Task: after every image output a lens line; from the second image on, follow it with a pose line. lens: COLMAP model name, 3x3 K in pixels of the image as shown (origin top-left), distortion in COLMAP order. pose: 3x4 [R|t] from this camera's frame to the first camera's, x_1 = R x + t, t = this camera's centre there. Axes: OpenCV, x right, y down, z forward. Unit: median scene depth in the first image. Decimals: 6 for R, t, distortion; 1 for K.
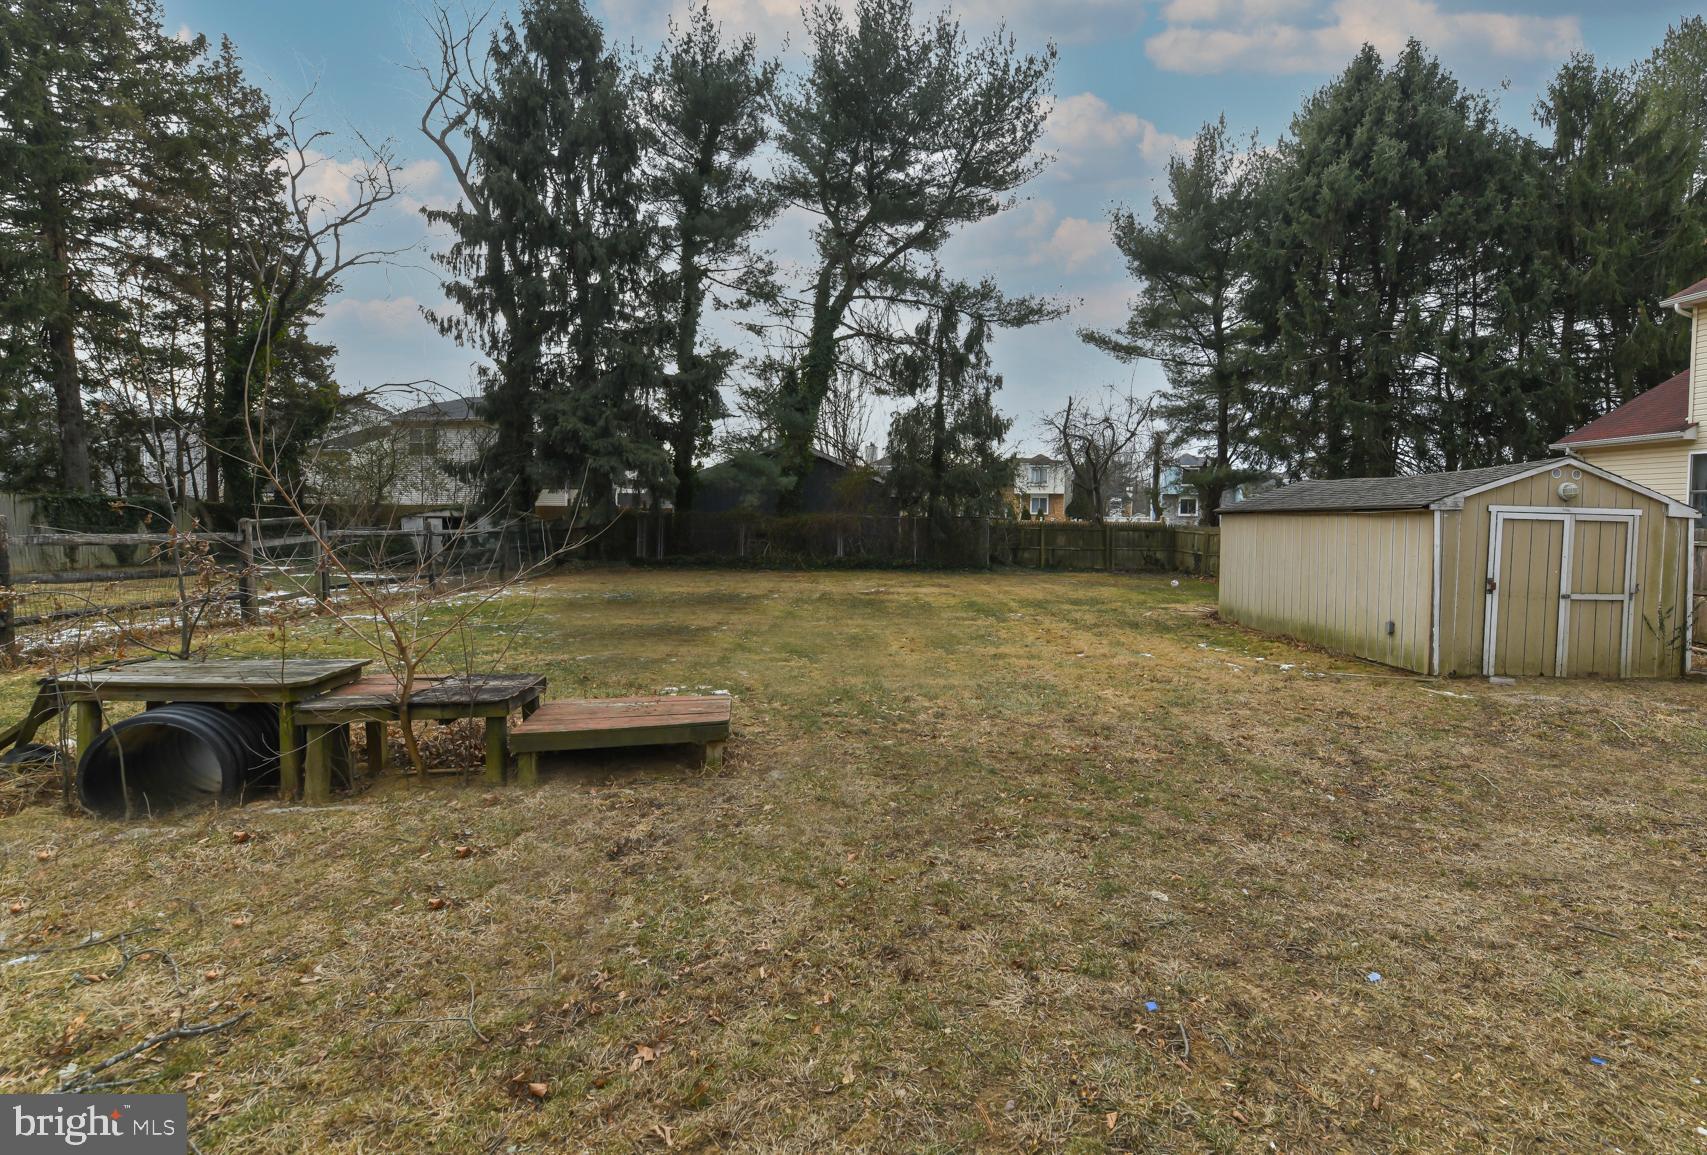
lens RADIAL K [[790.6, 0, 917.9], [0, 790.6, 563.2], [0, 0, 1]] dist [0.001541, -0.007838]
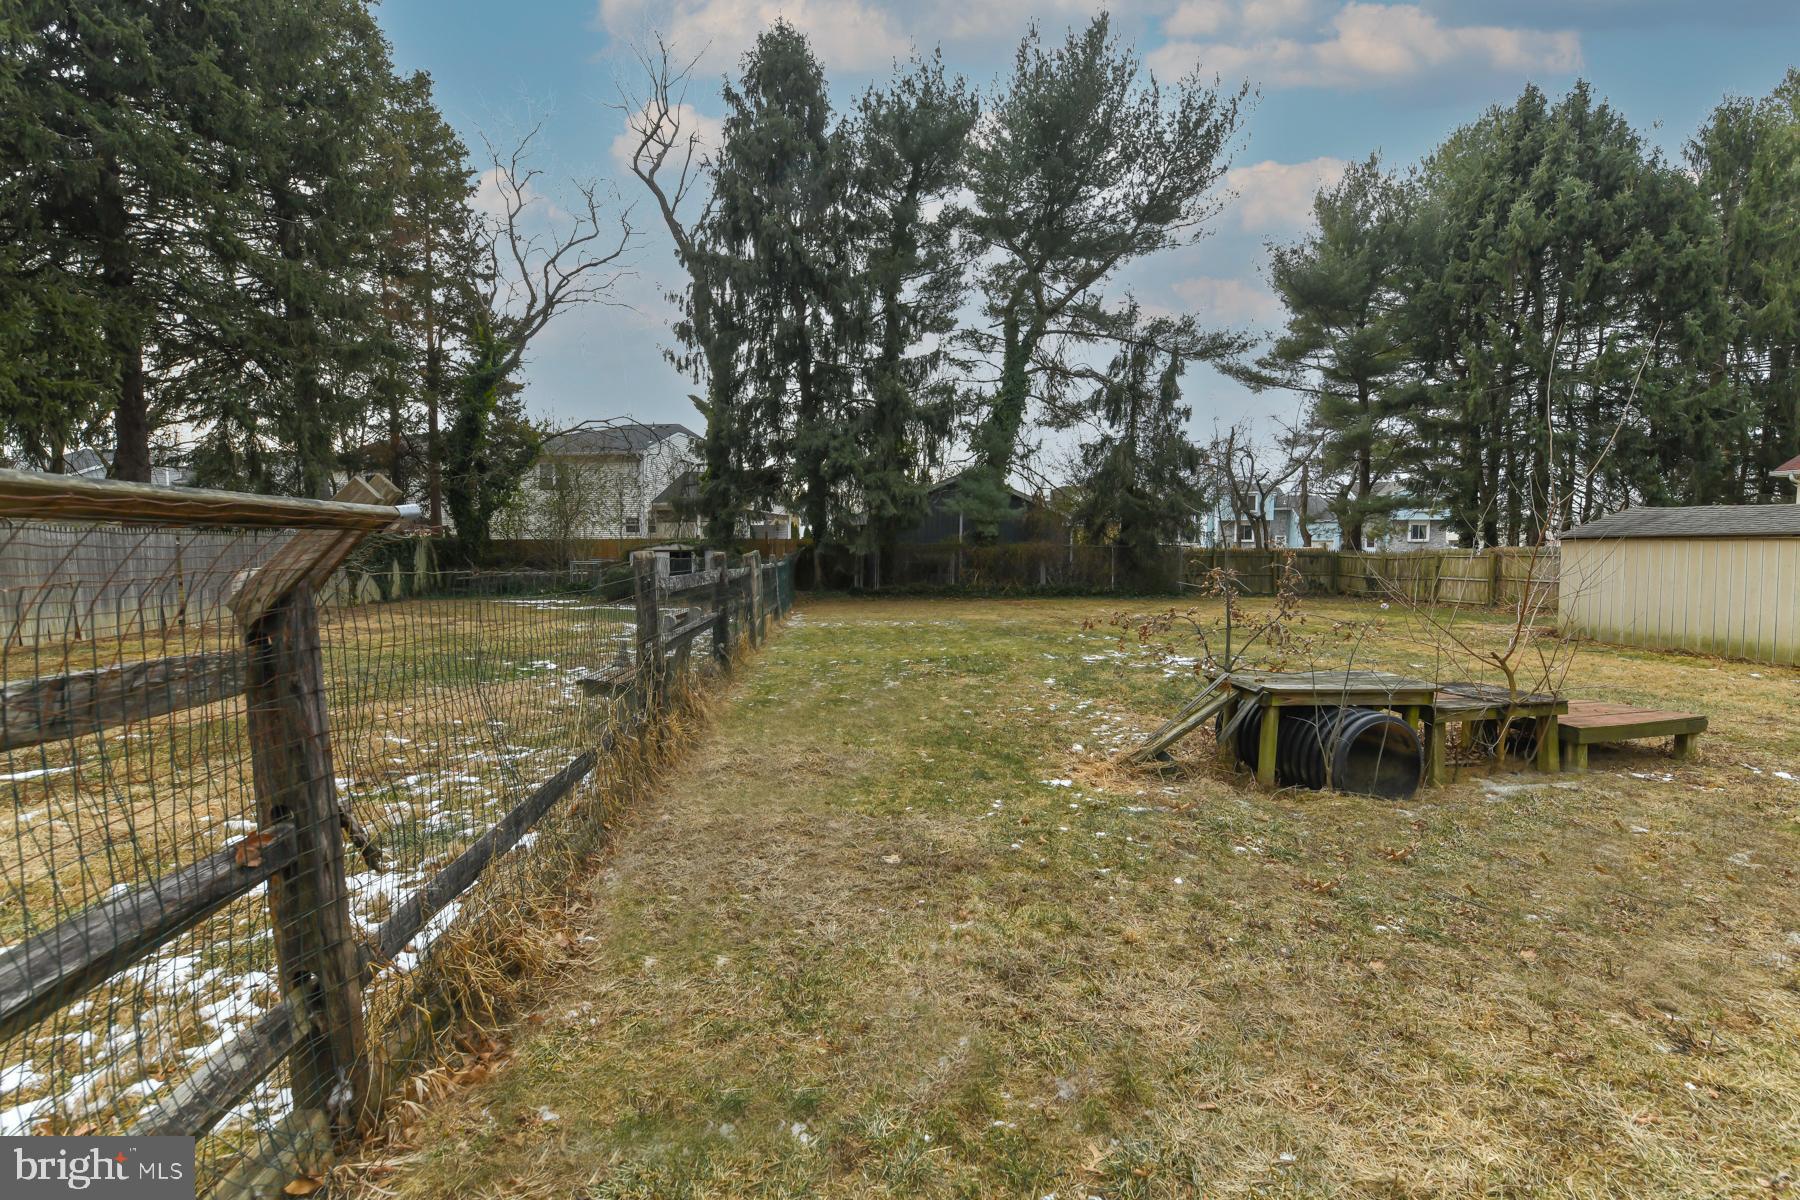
lens RADIAL K [[793.1, 0, 897.7], [0, 793.1, 609.8], [0, 0, 1]] dist [-0.000362, -0.006426]
pose [[0.999754, -0.012546, 0.018301, -0.302769], [0.012136, 0.999677, 0.022313, -0.000763], [-0.018576, -0.022085, 0.999584, -0.036378]]
